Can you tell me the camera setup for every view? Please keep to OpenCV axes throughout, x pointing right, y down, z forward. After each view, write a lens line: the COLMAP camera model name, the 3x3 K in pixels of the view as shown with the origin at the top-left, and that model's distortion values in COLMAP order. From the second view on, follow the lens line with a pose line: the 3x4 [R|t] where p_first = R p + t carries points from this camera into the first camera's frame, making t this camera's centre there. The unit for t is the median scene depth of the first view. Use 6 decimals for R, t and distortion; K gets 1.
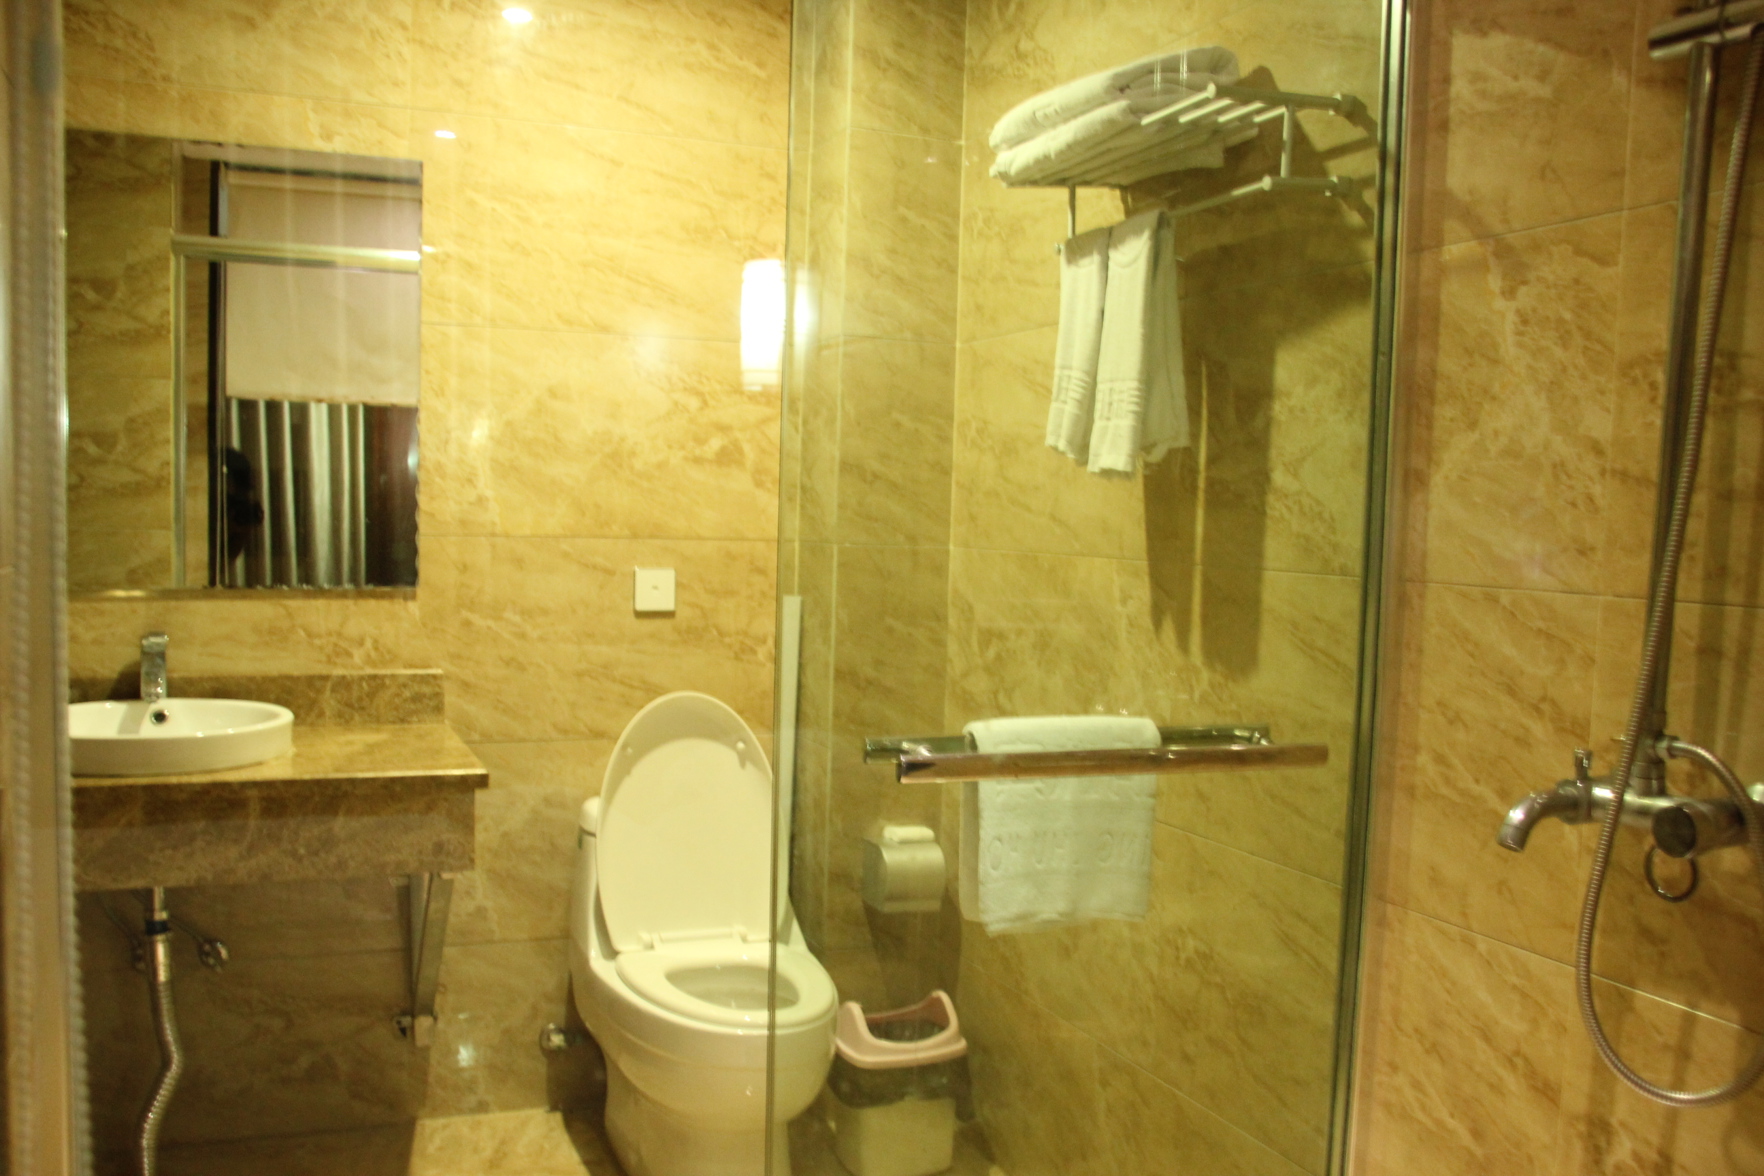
lens RADIAL K [[1473.7, 0, 881.0], [0, 1473.7, 596.3], [0, 0, 1]] dist [-0.039491, 0.010071]
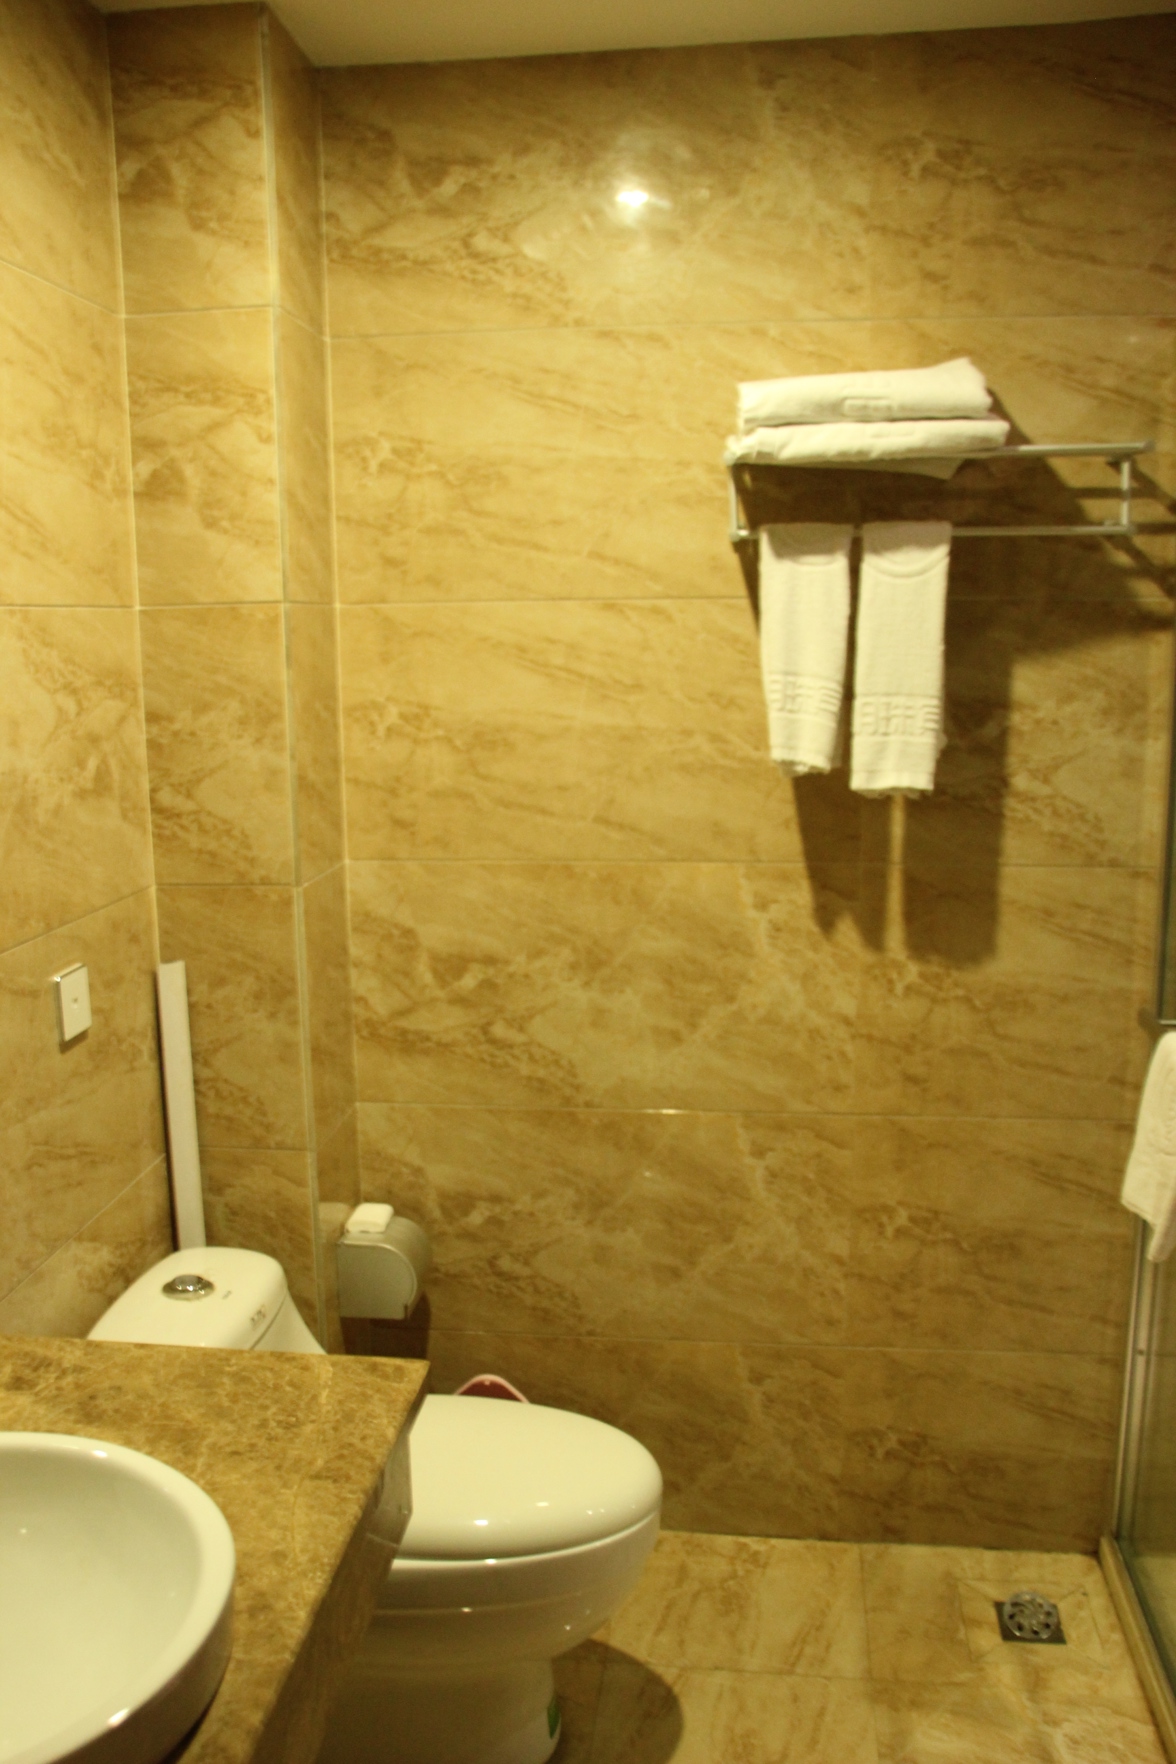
lens RADIAL K [[1473.7, 0, 587.6], [0, 1473.7, 873.6], [0, 0, 1]] dist [-0.039491, 0.010071]
pose [[0.487903, -0.183603, 0.853370, -0.799478], [0.072079, 0.982764, 0.170232, -0.214280], [-0.869917, -0.021547, 0.492728, 0.707399]]
